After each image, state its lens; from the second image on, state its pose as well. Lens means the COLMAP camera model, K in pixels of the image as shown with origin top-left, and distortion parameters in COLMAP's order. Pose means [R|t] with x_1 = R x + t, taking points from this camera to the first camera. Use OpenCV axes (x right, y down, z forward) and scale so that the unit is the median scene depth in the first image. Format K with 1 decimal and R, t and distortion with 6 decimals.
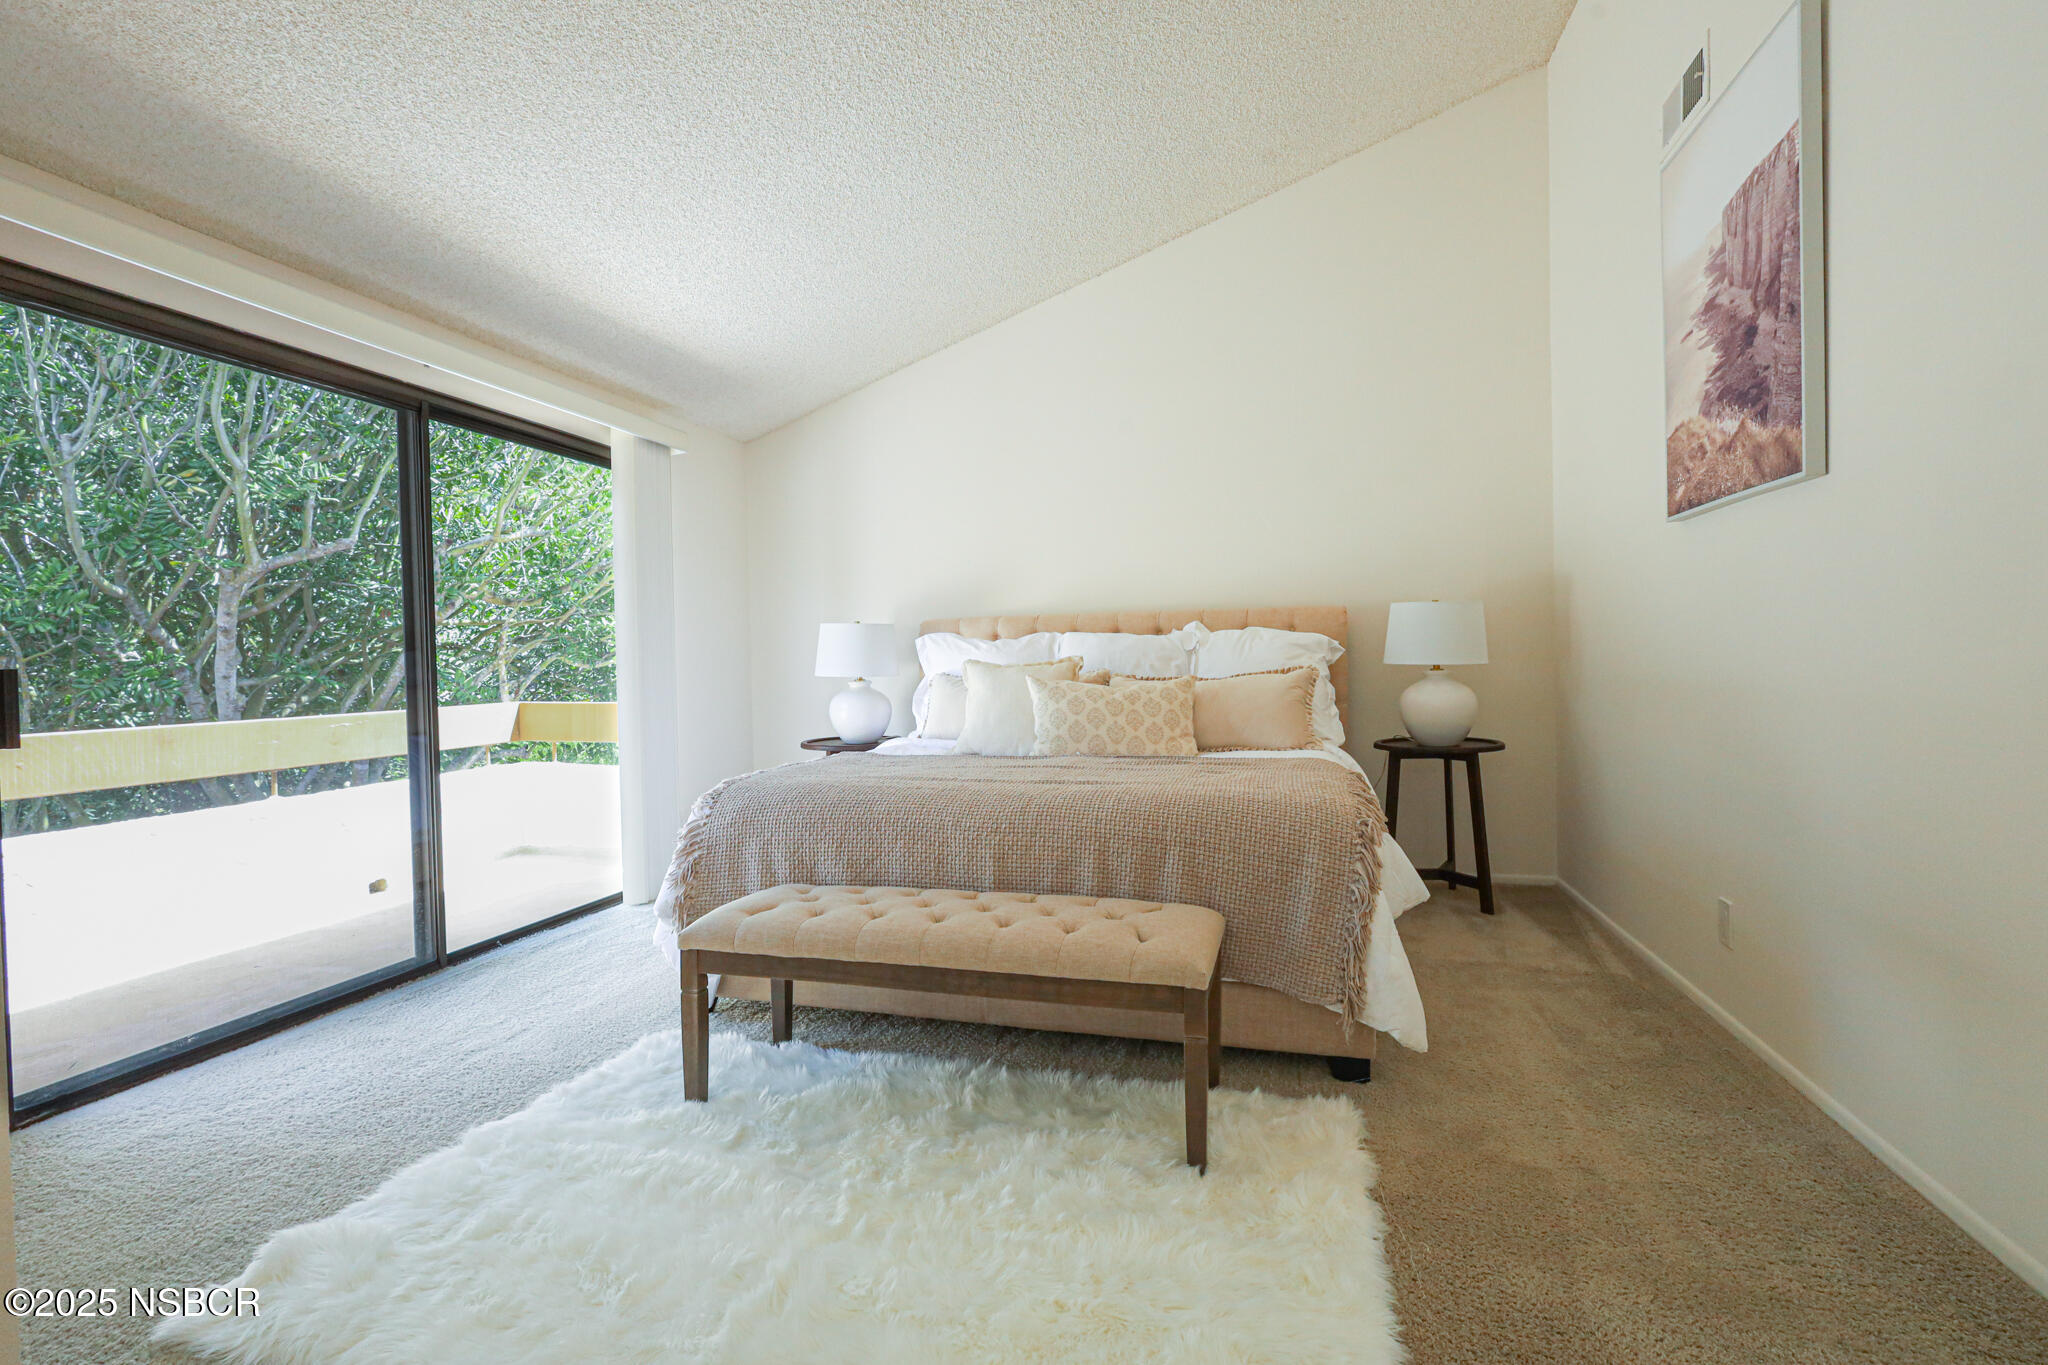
lens RADIAL K [[949.6, 0, 1024.0], [0, 949.6, 682.5], [0, 0, 1]] dist [-0.003021, 0.000252]
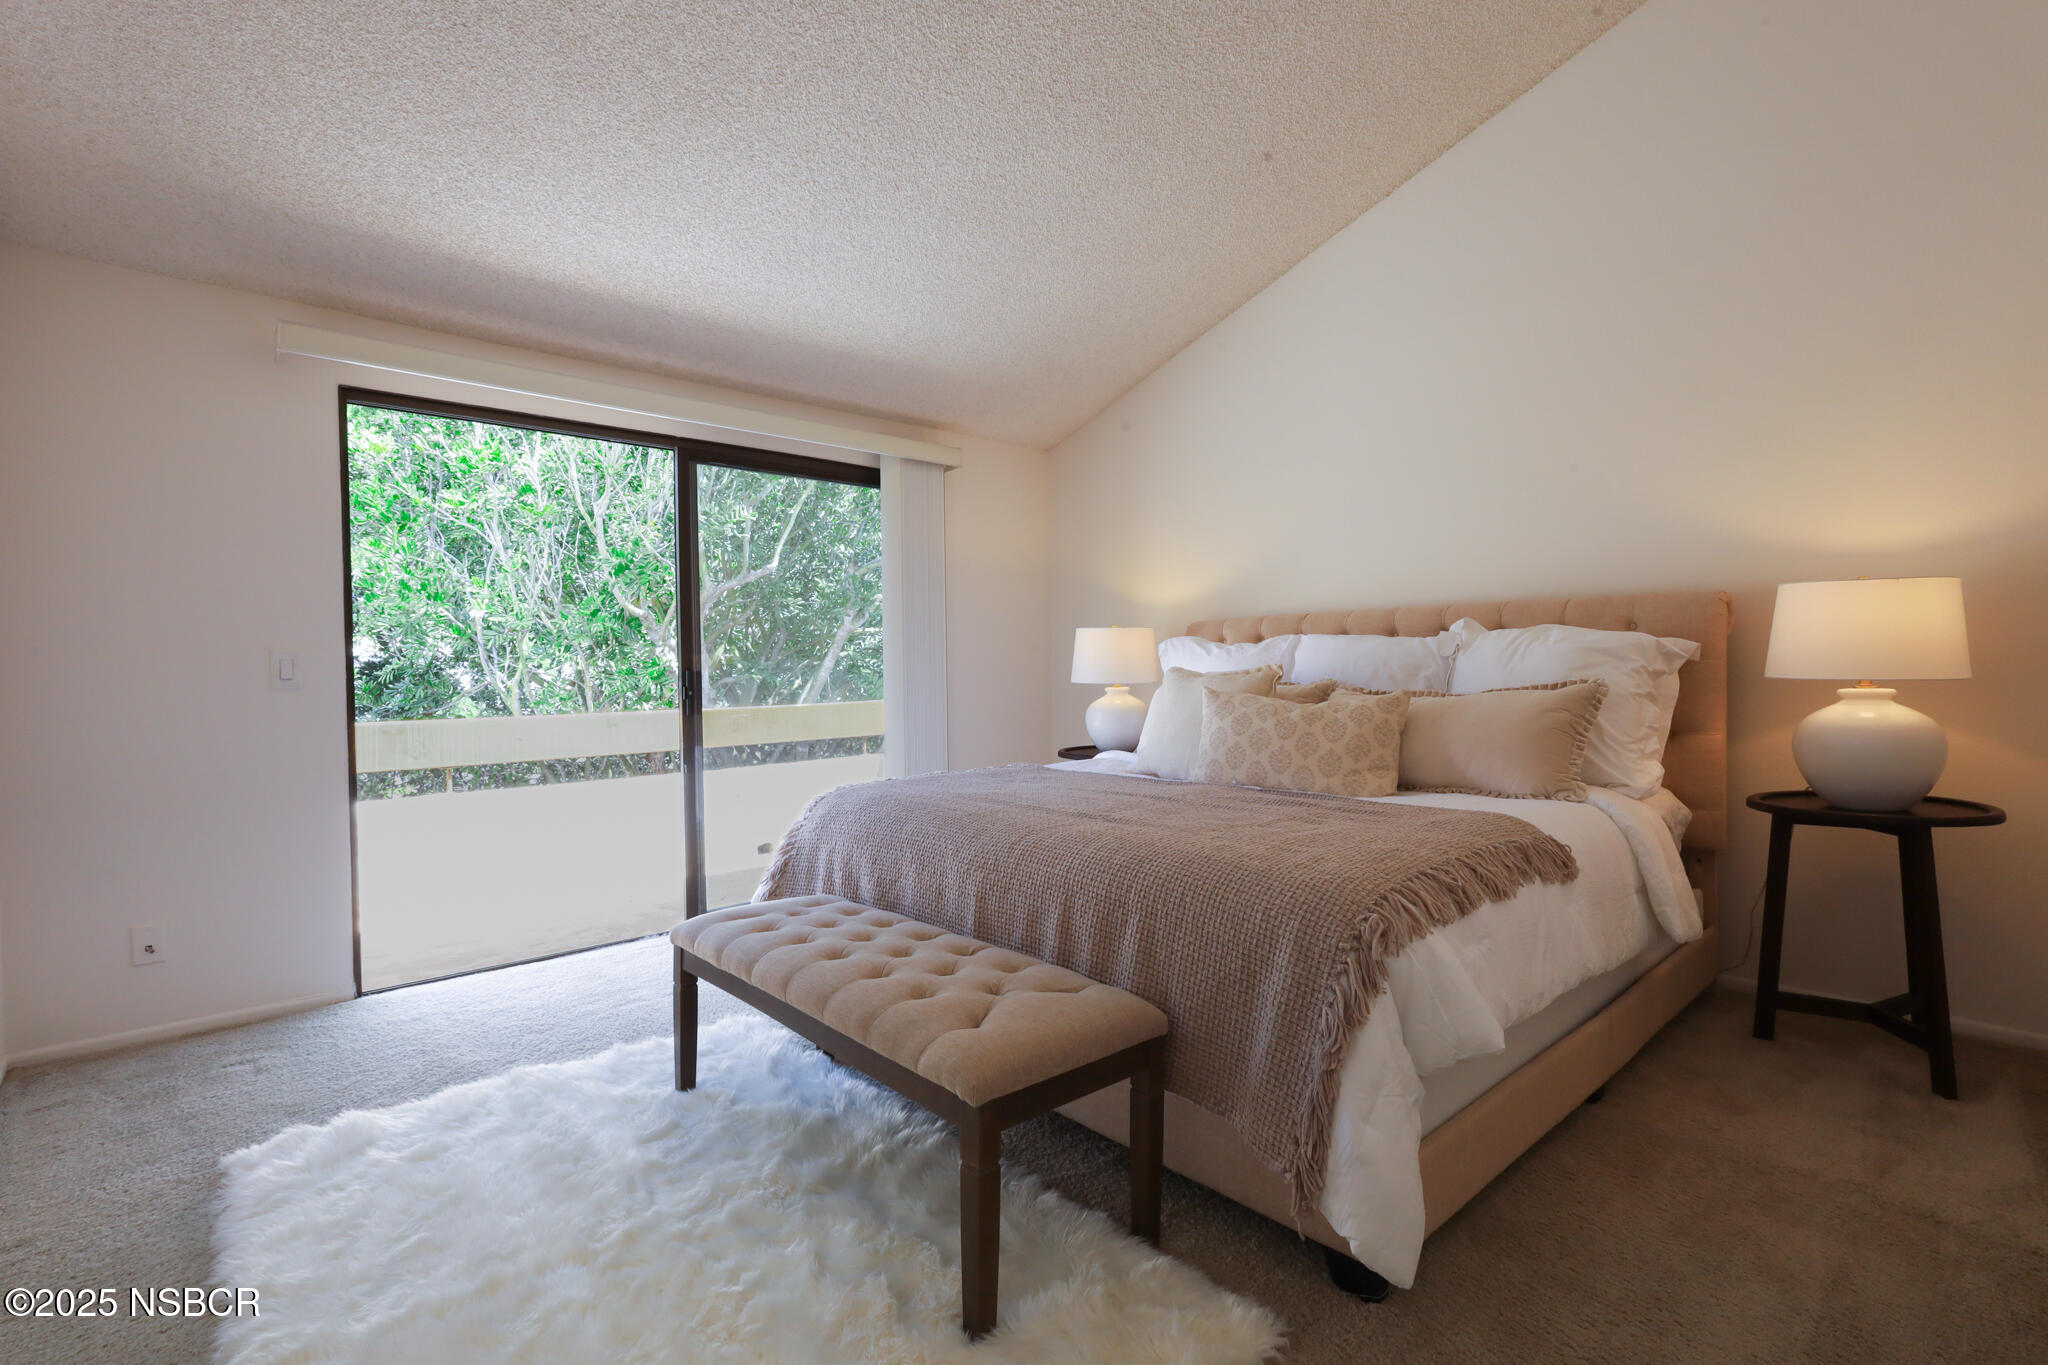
lens RADIAL K [[949.6, 0, 1024.0], [0, 949.6, 682.5], [0, 0, 1]] dist [-0.003021, 0.000252]
pose [[0.842871, 0.014600, -0.537917, 0.347265], [-0.012909, 0.999893, 0.006911, -0.016068], [0.537961, 0.001119, 0.842969, 0.199359]]
